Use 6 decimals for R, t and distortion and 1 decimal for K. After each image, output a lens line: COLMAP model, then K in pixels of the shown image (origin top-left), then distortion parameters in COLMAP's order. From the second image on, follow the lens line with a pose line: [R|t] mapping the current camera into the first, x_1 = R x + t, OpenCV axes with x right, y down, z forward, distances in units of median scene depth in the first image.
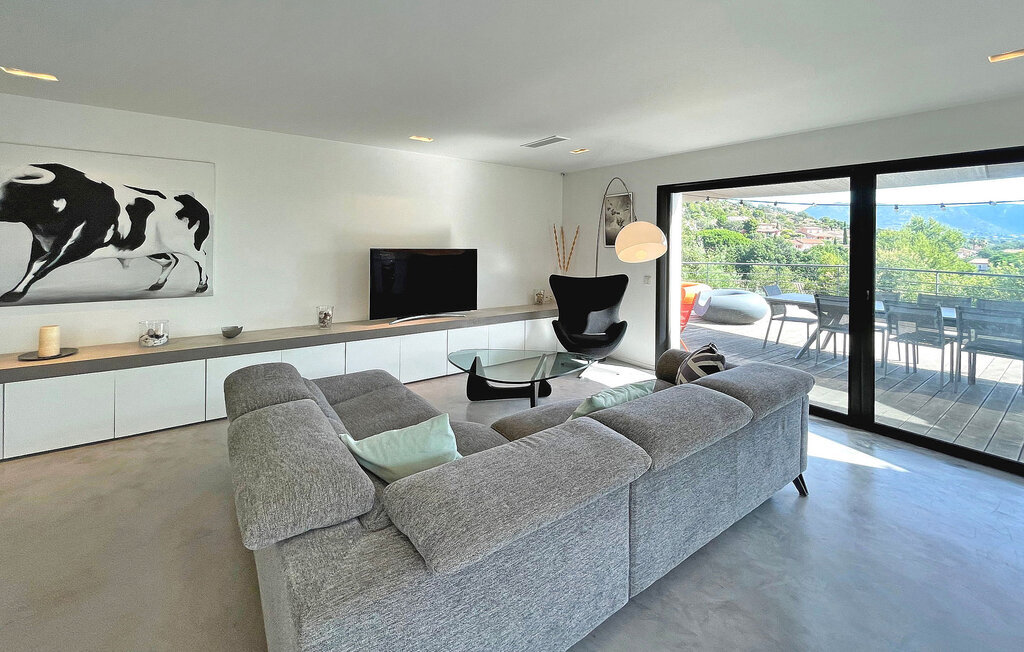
lens RADIAL K [[424.7, 0, 510.9], [0, 424.7, 237.7], [0, 0, 1]] dist [-0.001011, -0.000158]
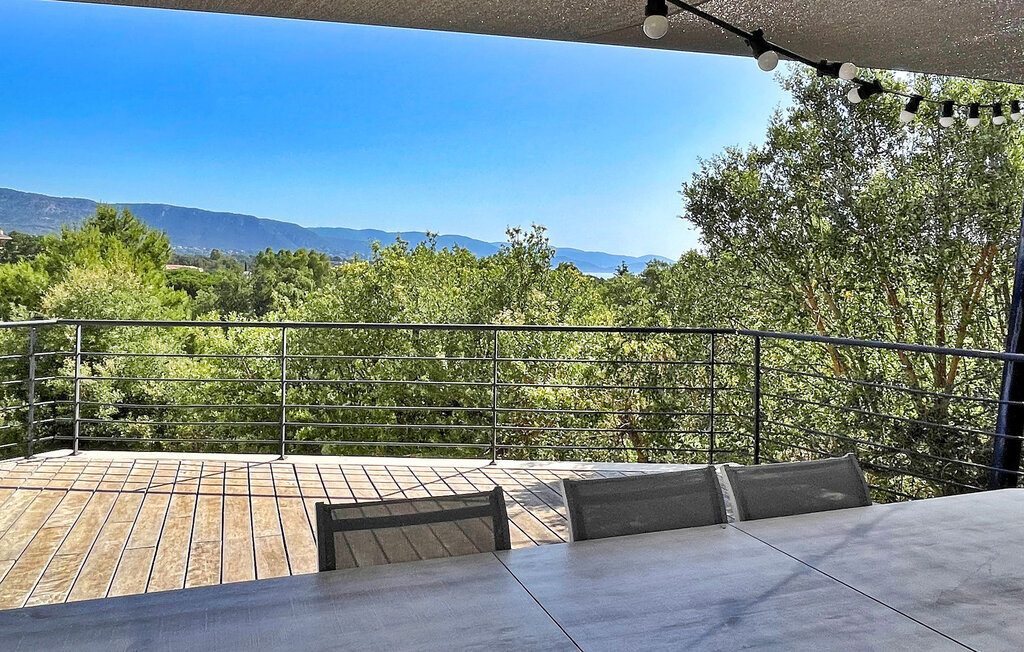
lens RADIAL K [[785.7, 0, 512.9], [0, 785.7, 271.0], [0, 0, 1]] dist [0.007936, -0.000502]
pose [[0.285893, -0.015764, 0.958132, 0.554919], [-0.015397, 0.999660, 0.021042, 0.017338], [-0.958138, -0.020768, 0.285553, 0.864829]]
